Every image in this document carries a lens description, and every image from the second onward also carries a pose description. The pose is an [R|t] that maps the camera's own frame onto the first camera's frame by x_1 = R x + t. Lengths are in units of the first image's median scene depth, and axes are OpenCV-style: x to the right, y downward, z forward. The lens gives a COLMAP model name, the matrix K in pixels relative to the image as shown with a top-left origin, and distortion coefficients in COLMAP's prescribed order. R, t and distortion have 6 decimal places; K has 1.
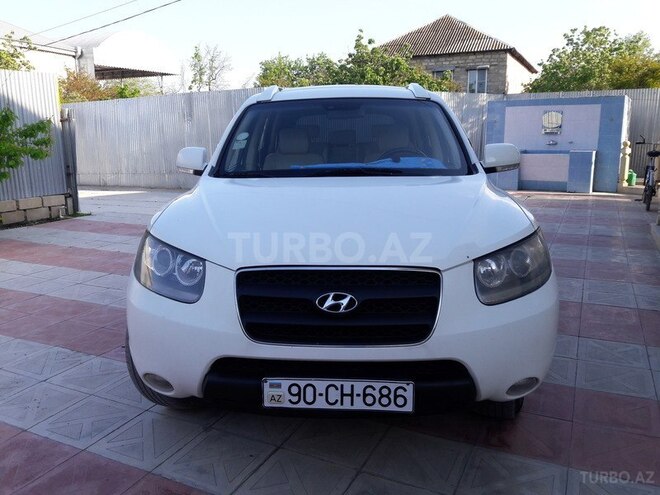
lens RADIAL K [[560.5, 0, 330.0], [0, 560.5, 247.5], [0, 0, 1]] dist [0.167427, -0.214907]
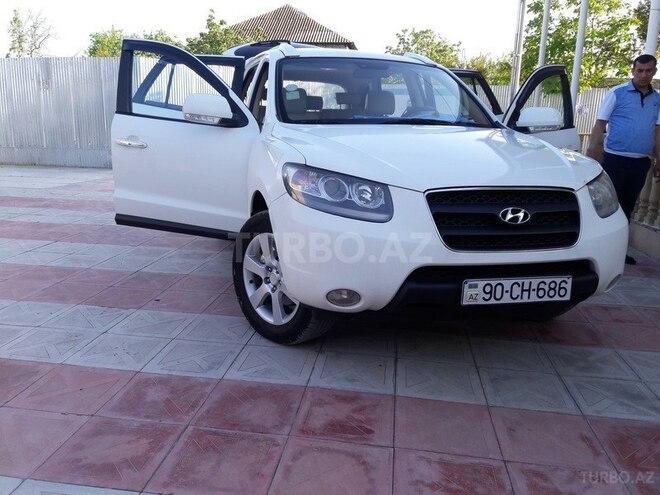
lens RADIAL K [[549.4, 0, 330.0], [0, 549.4, 247.5], [0, 0, 1]] dist [0.026434, 0.009561]
pose [[0.950880, -0.034980, 0.307578, -0.651103], [0.025982, 0.999108, 0.033303, 0.104103], [-0.308468, -0.023675, 0.950940, 0.000941]]
